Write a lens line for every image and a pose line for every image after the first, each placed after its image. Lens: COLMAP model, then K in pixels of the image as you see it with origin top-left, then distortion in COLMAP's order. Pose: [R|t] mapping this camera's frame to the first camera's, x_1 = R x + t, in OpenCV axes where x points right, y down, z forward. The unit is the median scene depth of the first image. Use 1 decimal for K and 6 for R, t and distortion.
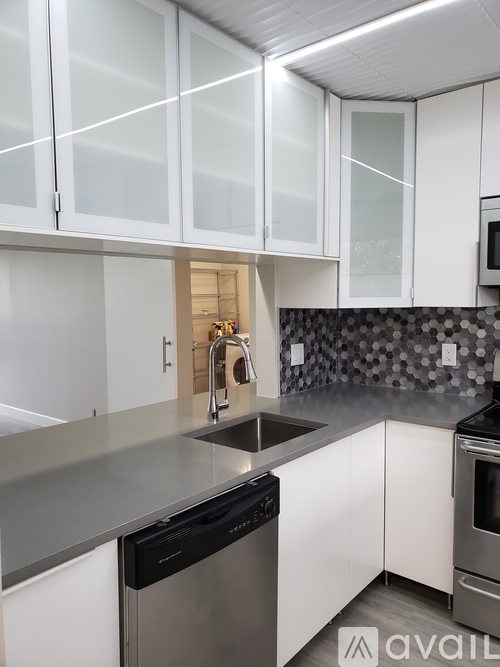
lens RADIAL K [[511.3, 0, 247.8], [0, 511.3, 332.6], [0, 0, 1]] dist [0.013997, -0.025319]
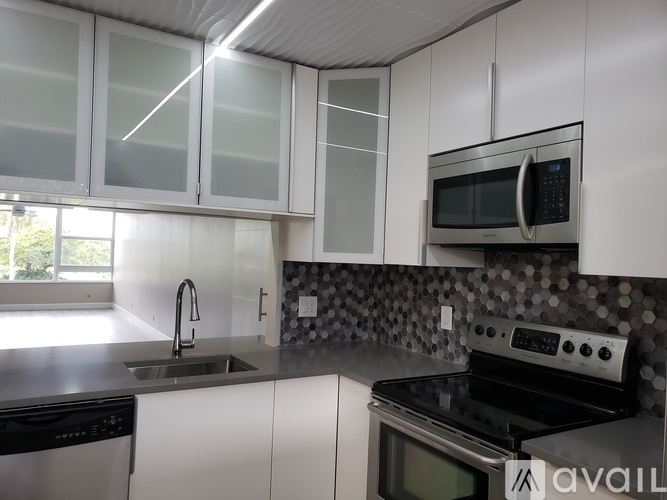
lens RADIAL K [[511.3, 0, 311.4], [0, 511.3, 239.5], [0, 0, 1]] dist [0.013997, -0.025319]
pose [[0.946278, 0.031322, -0.321834, 0.441589], [-0.065180, 0.993344, -0.094971, 0.004983], [0.316717, 0.110846, 0.942021, 0.010245]]
